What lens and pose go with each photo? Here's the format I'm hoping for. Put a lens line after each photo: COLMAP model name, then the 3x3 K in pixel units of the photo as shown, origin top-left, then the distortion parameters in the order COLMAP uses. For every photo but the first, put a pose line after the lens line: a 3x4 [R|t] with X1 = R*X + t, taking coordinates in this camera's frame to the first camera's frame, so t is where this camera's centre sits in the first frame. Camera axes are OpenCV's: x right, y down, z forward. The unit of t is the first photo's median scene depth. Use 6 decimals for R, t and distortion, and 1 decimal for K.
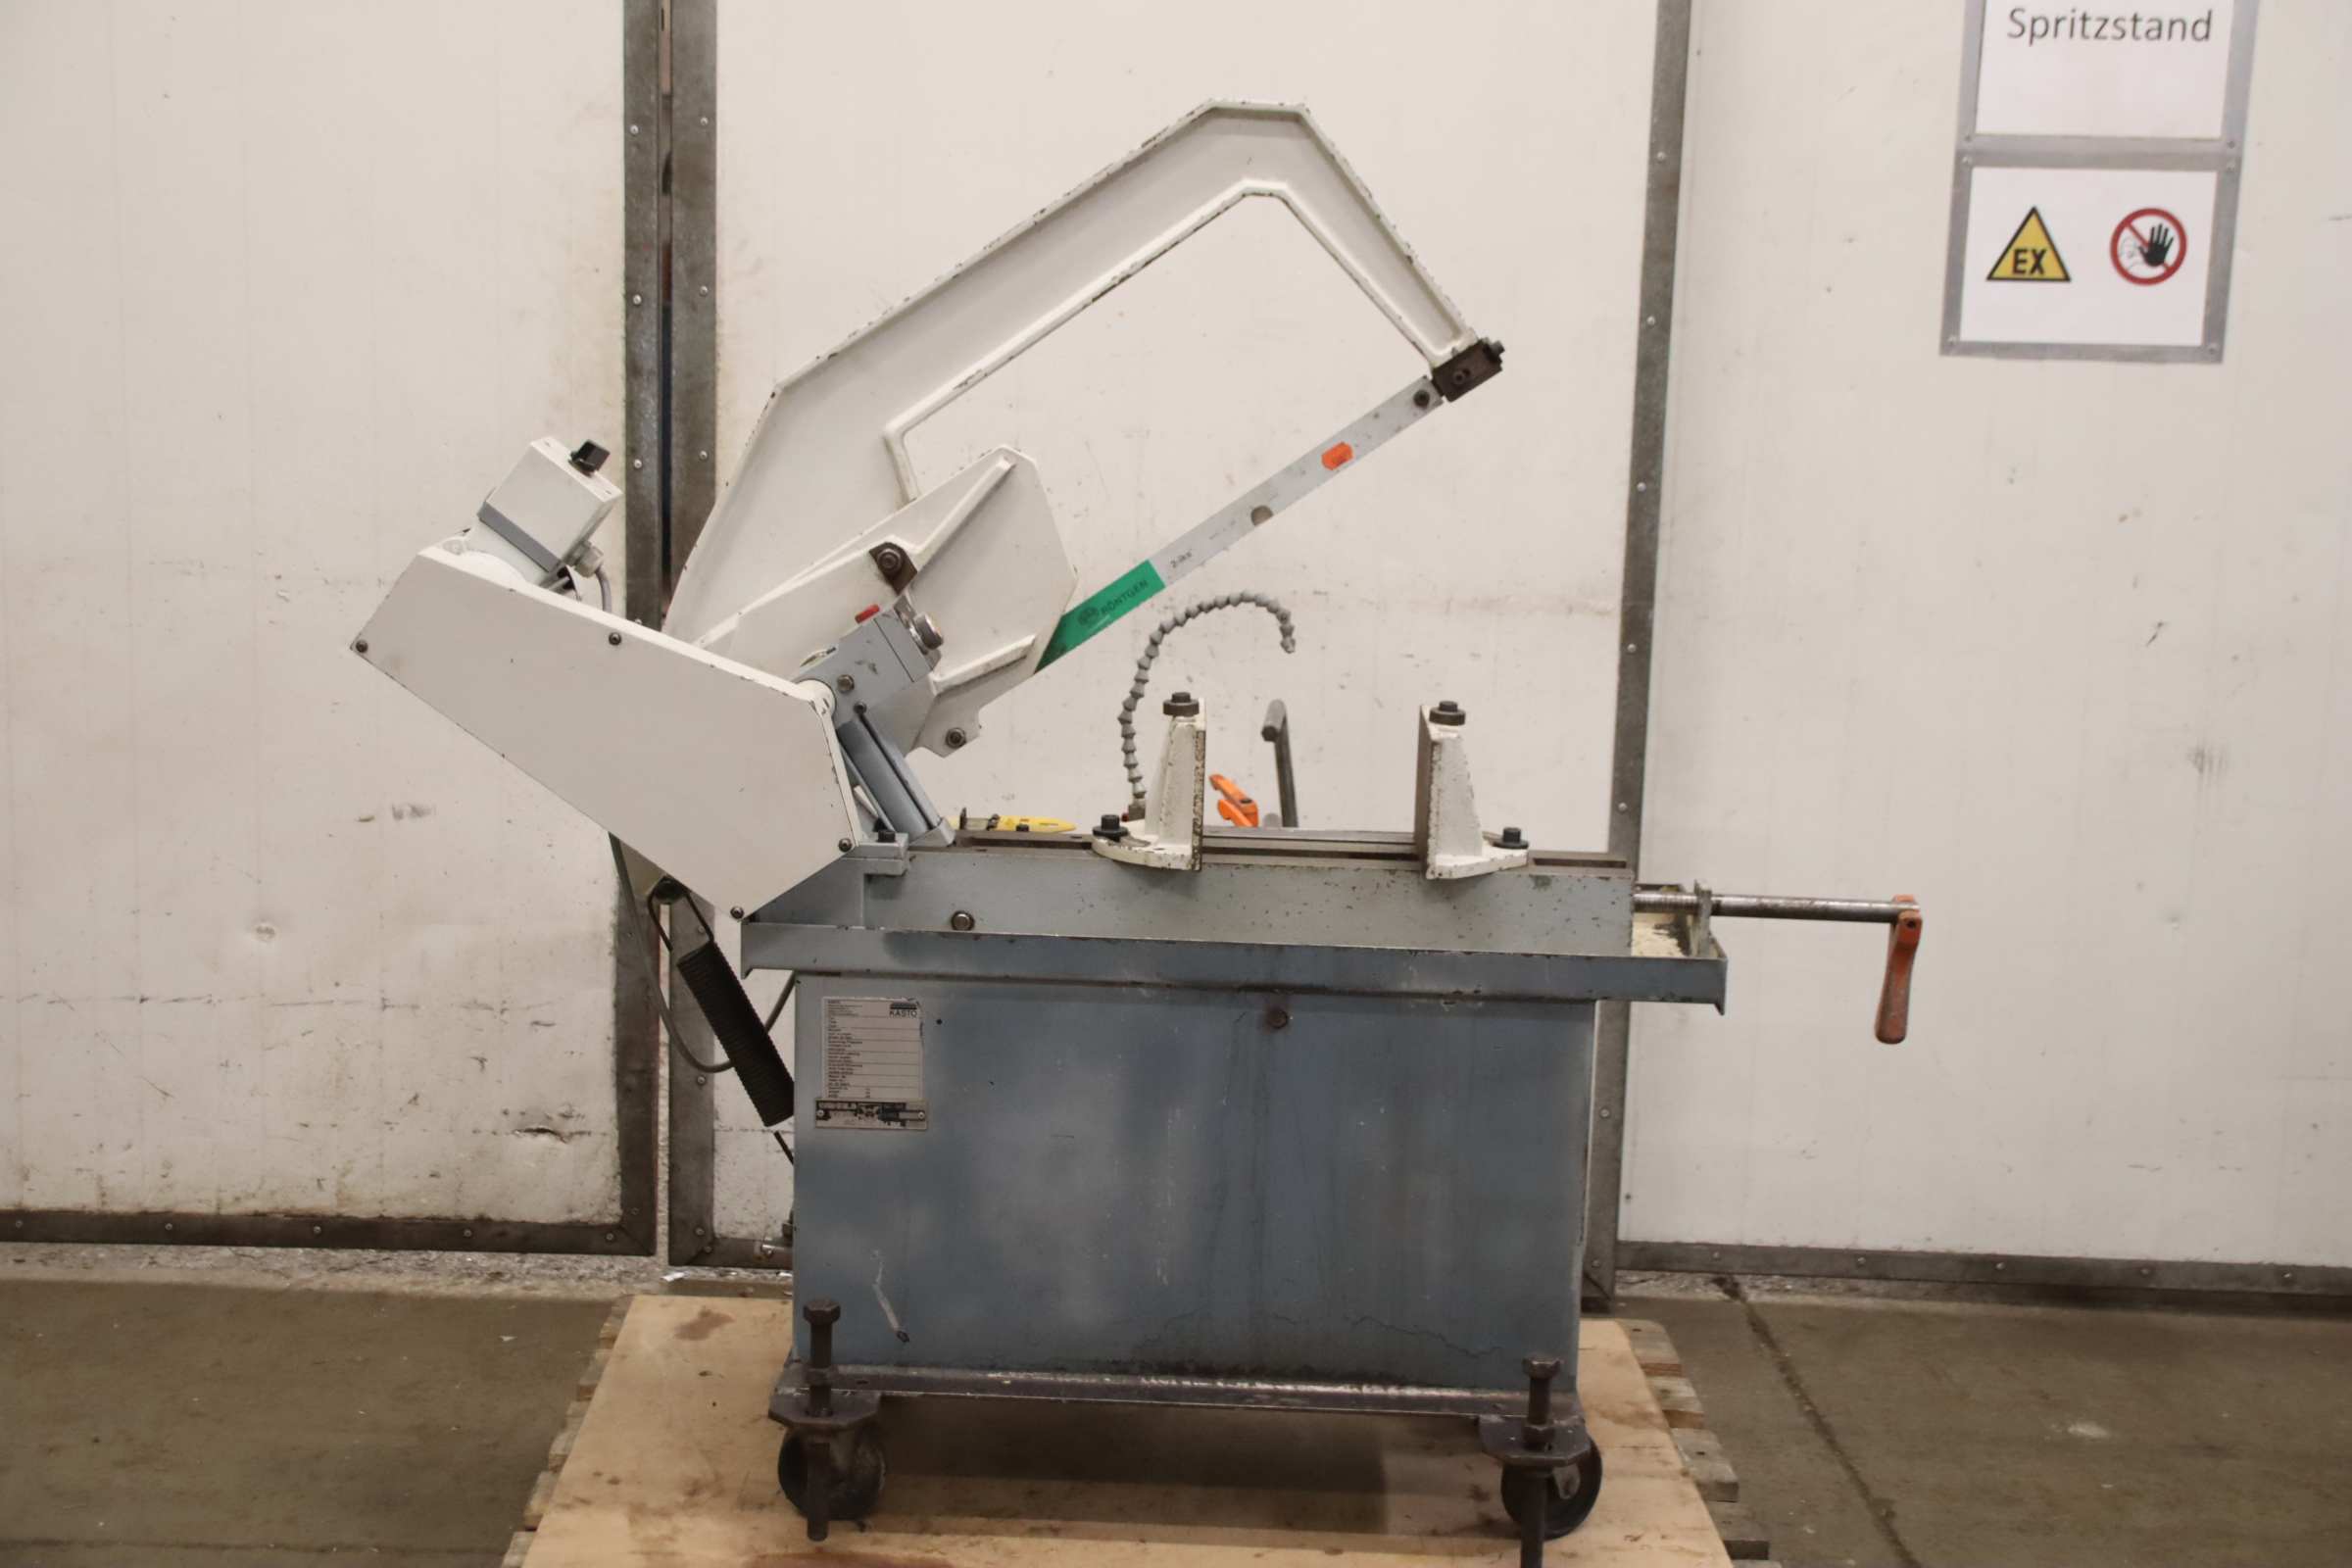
lens RADIAL K [[3363.4, 0, 1175.1], [0, 3363.4, 791.8], [0, 0, 1]] dist [0.086632, 0.000000]
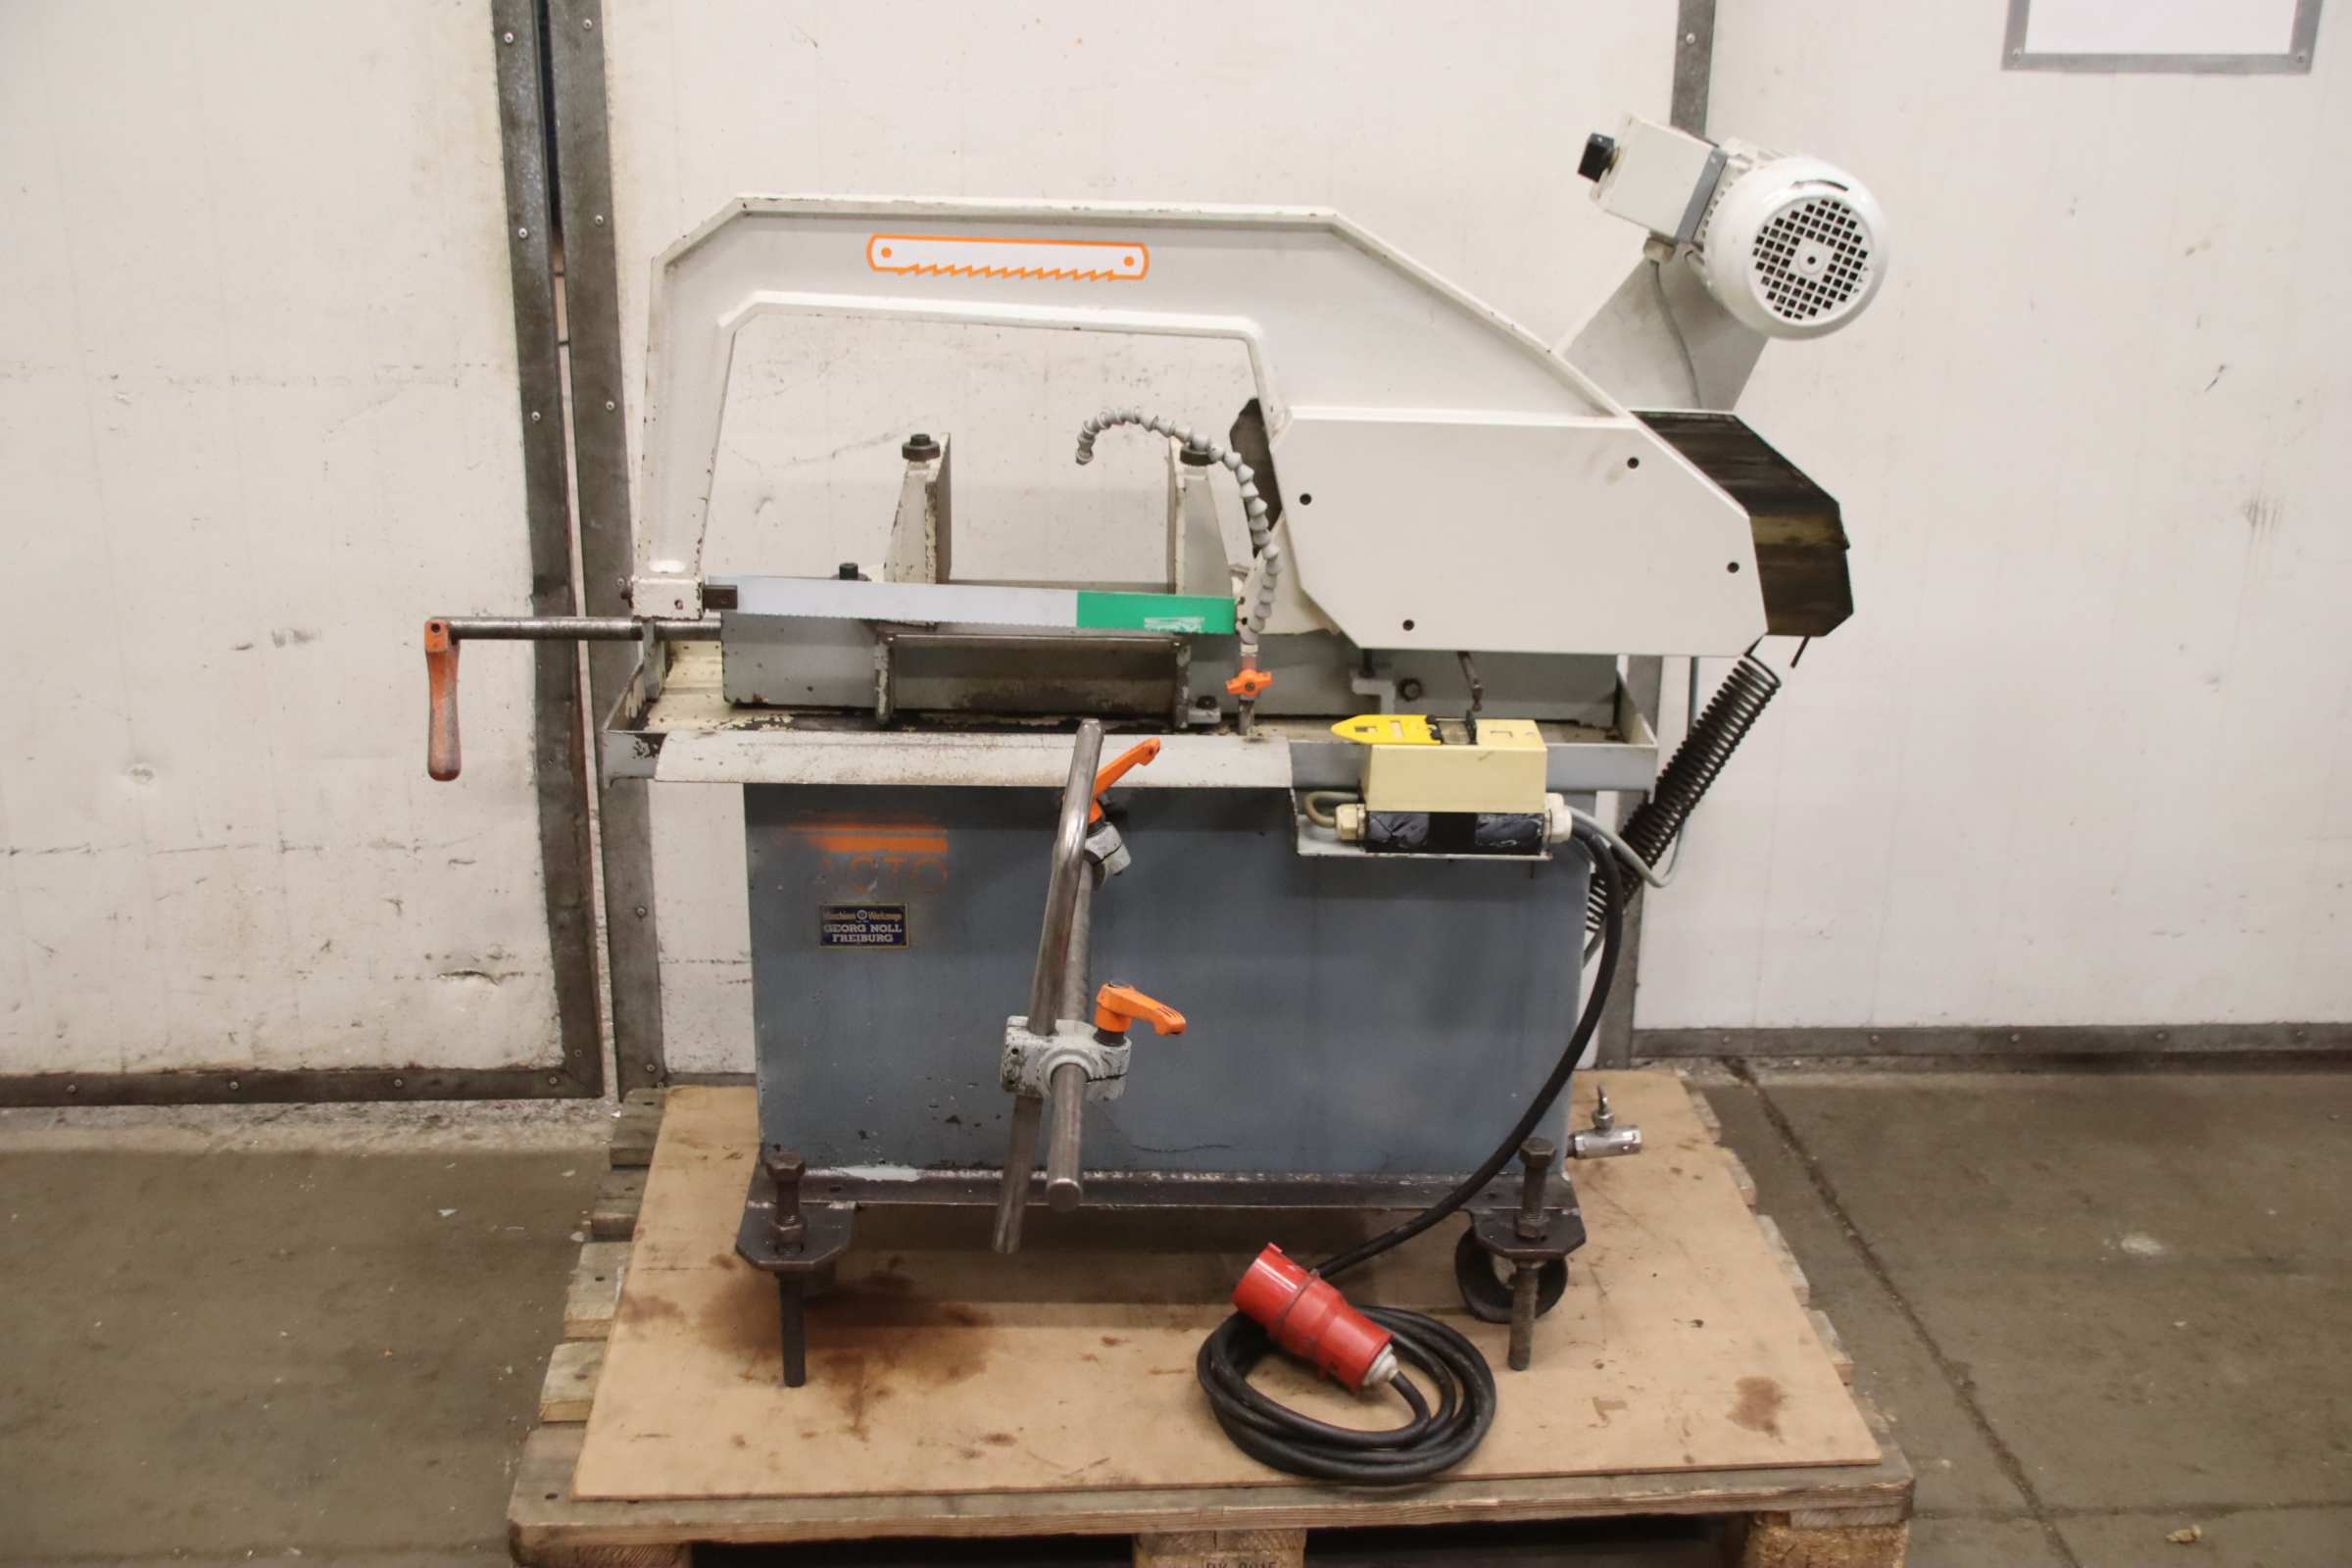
lens RADIAL K [[2666.4, 0, 1187.5], [0, 2666.4, 804.7], [0, 0, 1]] dist [-0.014194, 0.000000]
pose [[0.998039, -0.035519, 0.051542, -0.029682], [0.026150, 0.984709, 0.172232, -0.064865], [-0.056871, -0.170547, 0.983707, 0.292287]]
